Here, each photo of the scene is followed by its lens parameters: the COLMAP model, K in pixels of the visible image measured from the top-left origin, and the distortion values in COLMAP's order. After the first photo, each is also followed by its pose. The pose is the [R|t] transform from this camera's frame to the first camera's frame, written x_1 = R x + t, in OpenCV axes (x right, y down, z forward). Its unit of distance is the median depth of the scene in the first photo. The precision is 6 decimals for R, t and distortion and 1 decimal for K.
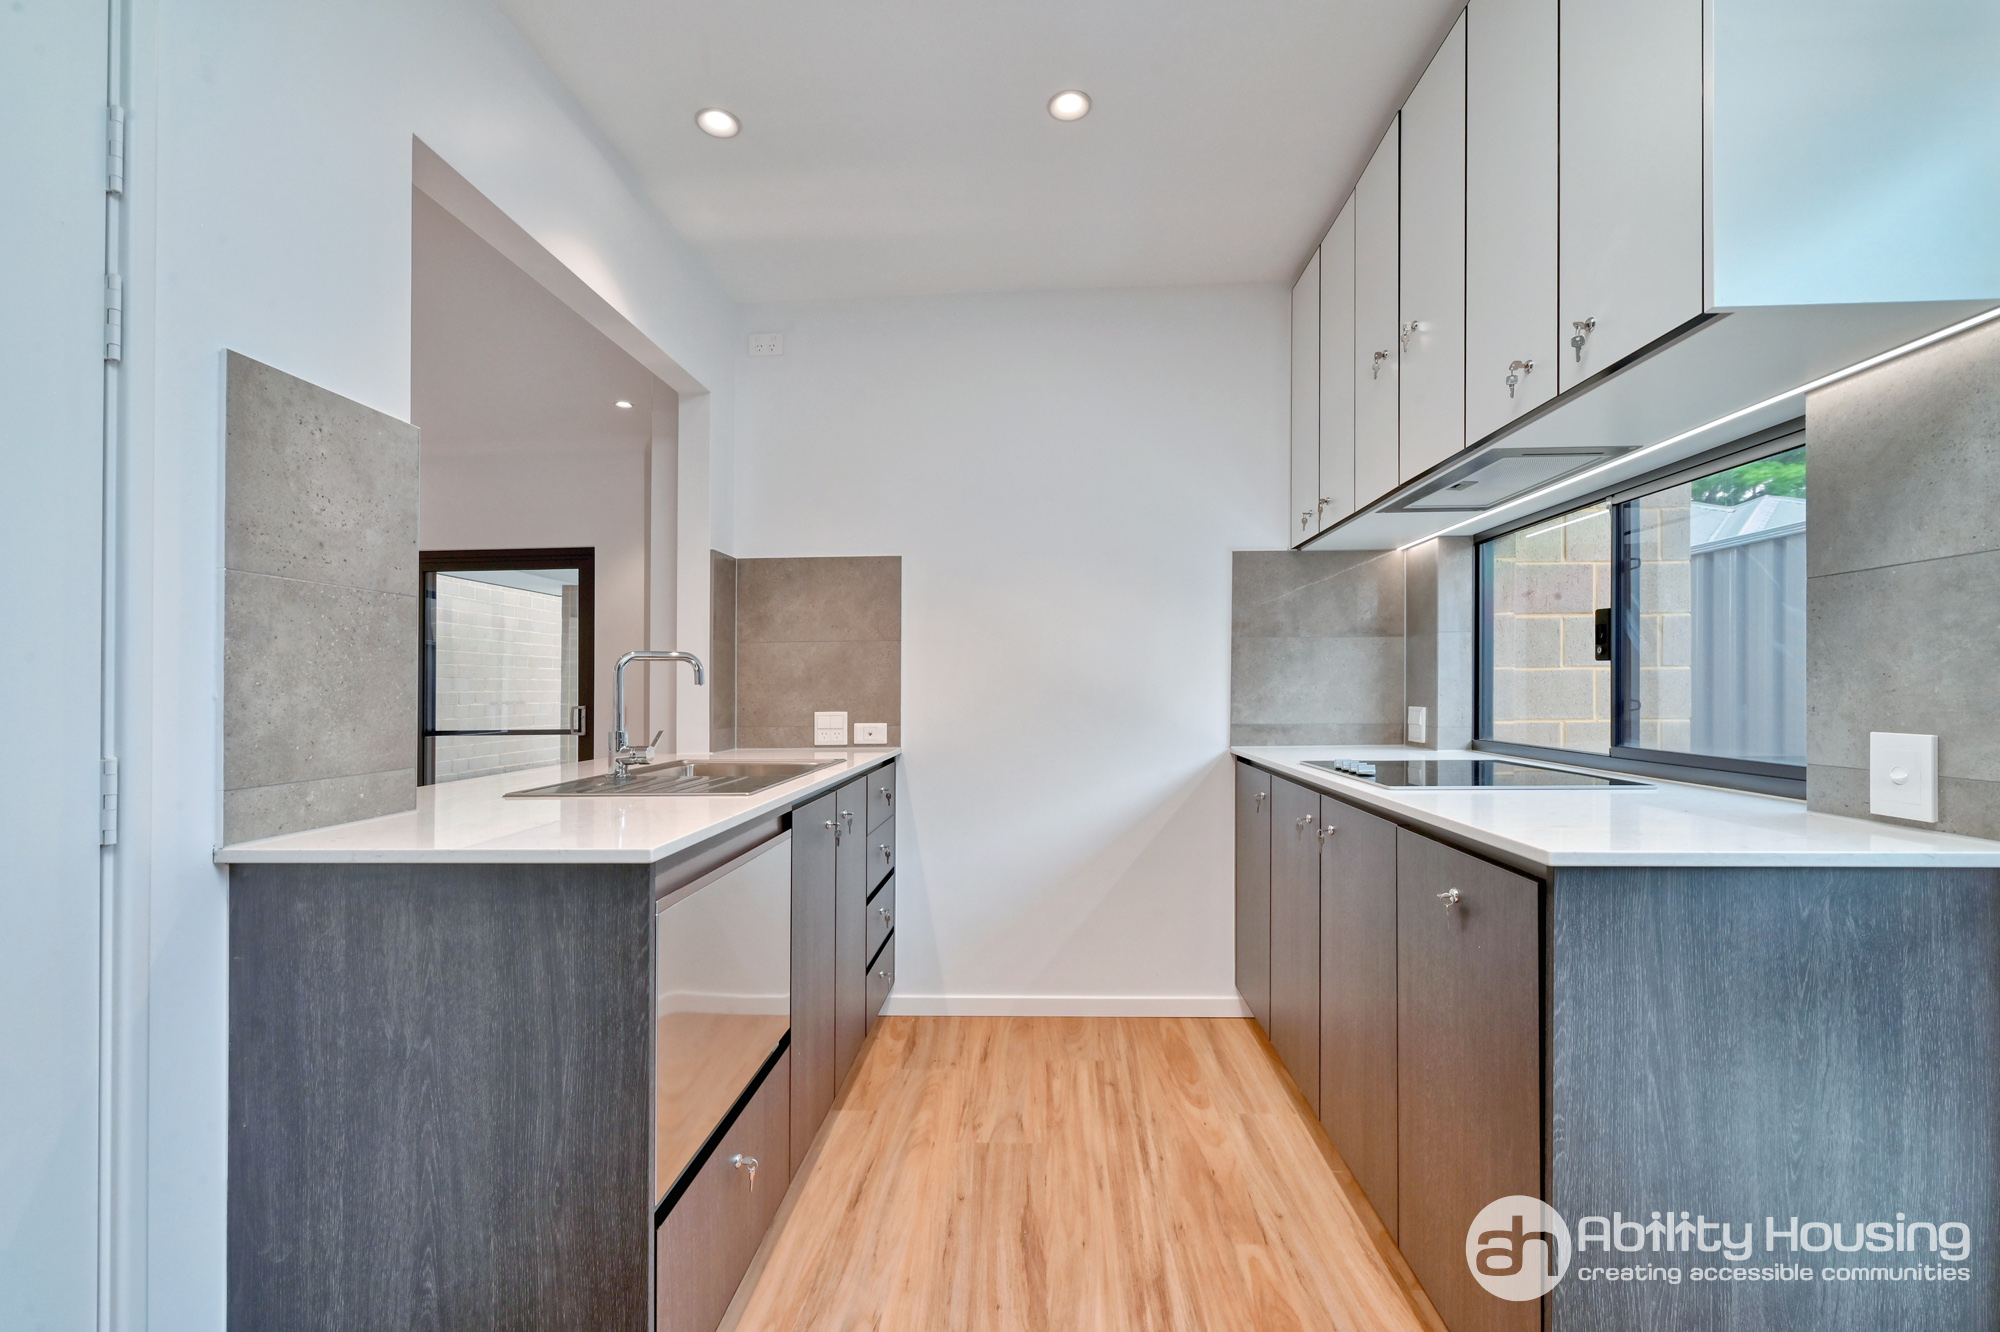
lens RADIAL K [[834.9, 0, 997.6], [0, 834.9, 660.5], [0, 0, 1]] dist [-0.004178, 0.000237]
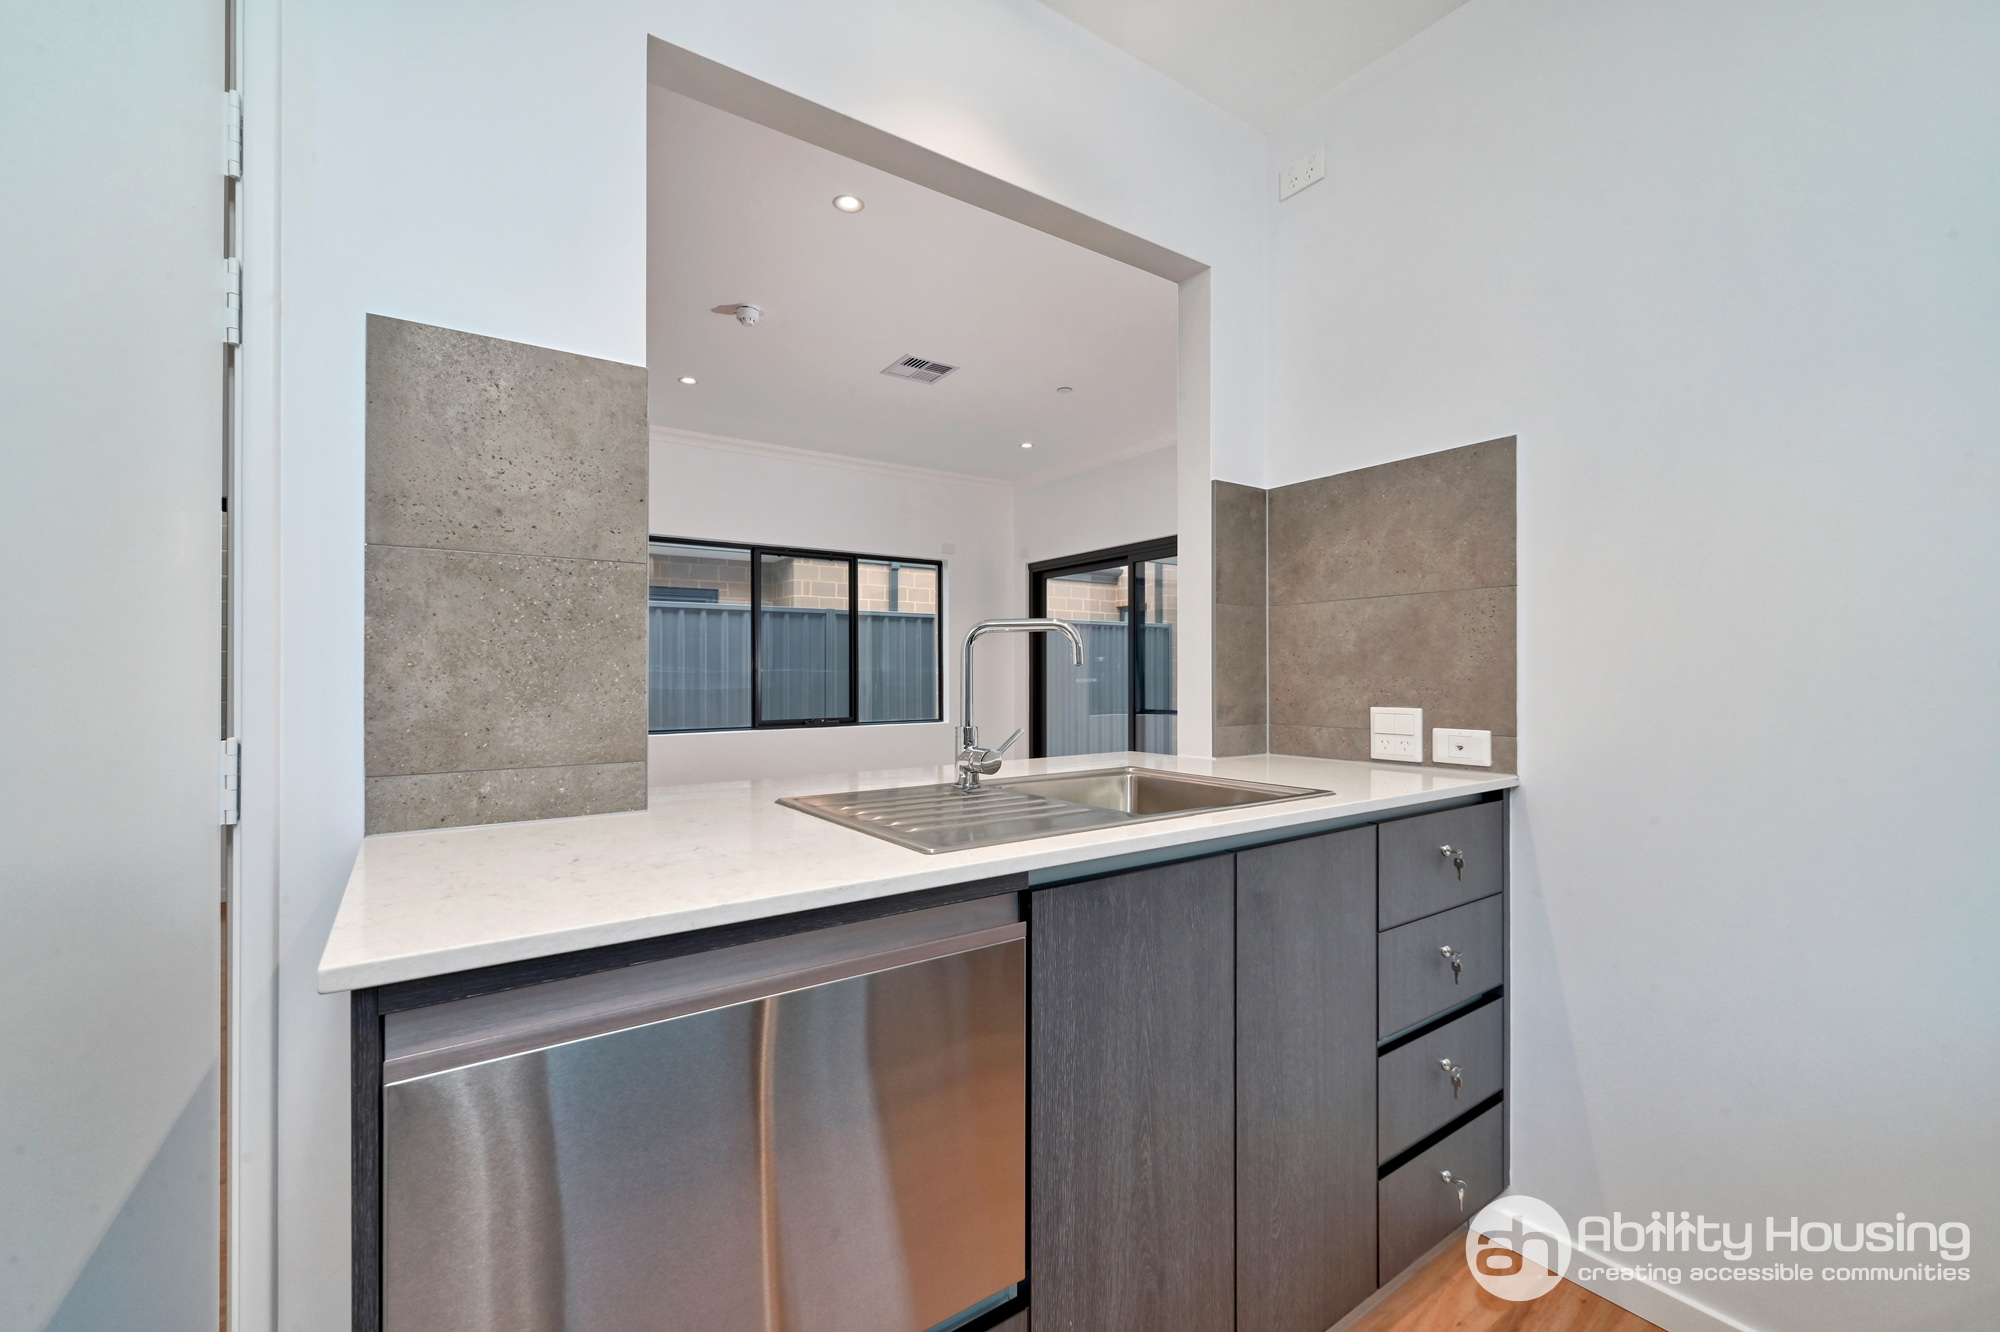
lens RADIAL K [[834.9, 0, 997.6], [0, 834.9, 660.5], [0, 0, 1]] dist [-0.004178, 0.000237]
pose [[0.624637, -0.007884, -0.780876, 0.216881], [0.024932, 0.999641, 0.009850, 0.025755], [0.780517, -0.025622, 0.624609, 0.781991]]
